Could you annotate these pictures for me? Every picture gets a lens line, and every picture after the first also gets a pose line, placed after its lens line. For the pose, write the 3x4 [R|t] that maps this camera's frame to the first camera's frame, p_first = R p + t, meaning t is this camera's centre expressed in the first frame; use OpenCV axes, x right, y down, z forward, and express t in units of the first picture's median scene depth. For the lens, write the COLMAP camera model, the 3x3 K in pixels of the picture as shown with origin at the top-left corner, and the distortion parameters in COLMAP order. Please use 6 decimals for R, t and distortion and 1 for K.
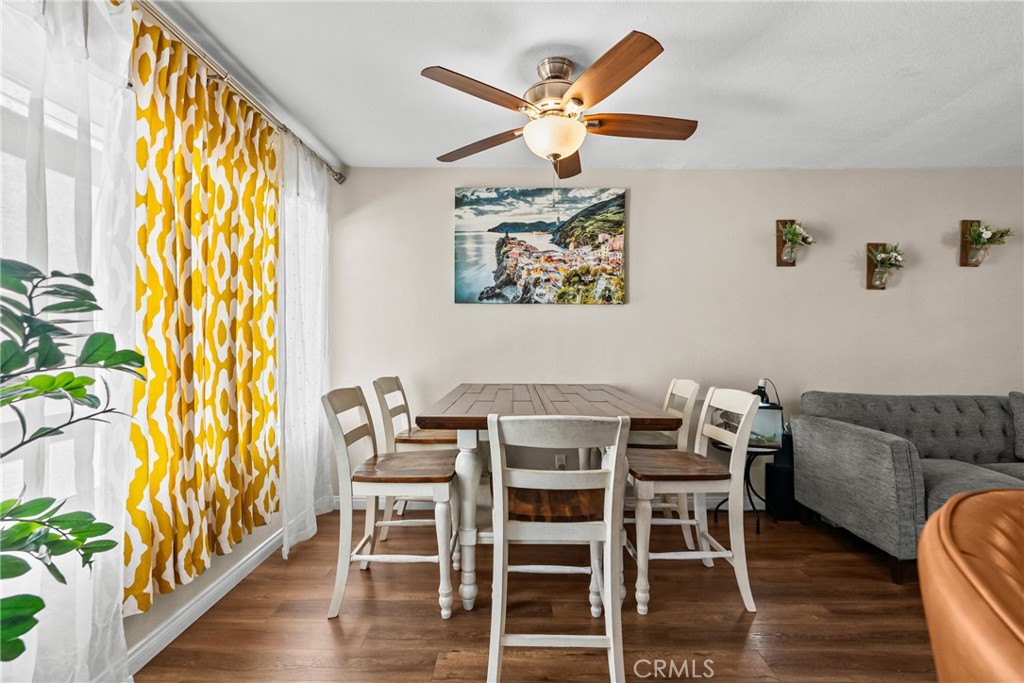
lens RADIAL K [[464.0, 0, 515.9], [0, 464.0, 342.3], [0, 0, 1]] dist [-0.017677, 0.009245]
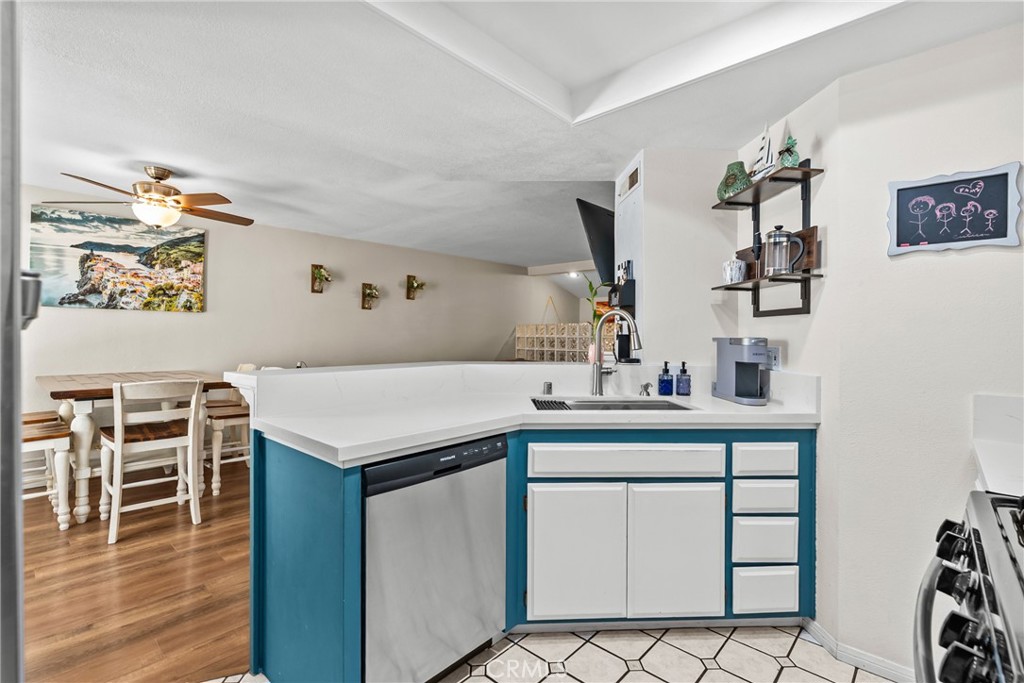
lens RADIAL K [[470.6, 0, 513.3], [0, 470.6, 329.9], [0, 0, 1]] dist [-0.017440, 0.009308]
pose [[0.673671, 0.011219, 0.738946, -0.177543], [-0.006707, 0.999936, -0.009067, -0.023299], [-0.739001, 0.001153, 0.673703, -0.644665]]
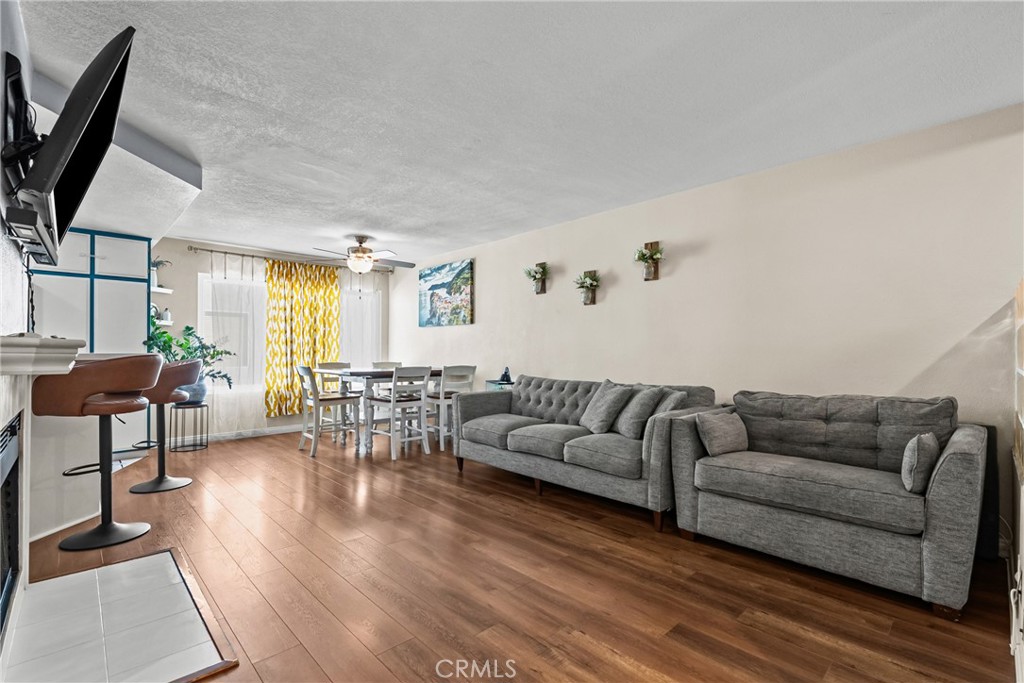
lens RADIAL K [[464.0, 0, 515.9], [0, 464.0, 342.3], [0, 0, 1]] dist [-0.017677, 0.009245]
pose [[0.694786, -0.013759, -0.719084, 1.629697], [0.002753, 0.999861, -0.016472, 0.017349], [0.719211, 0.009465, 0.694727, -0.107000]]
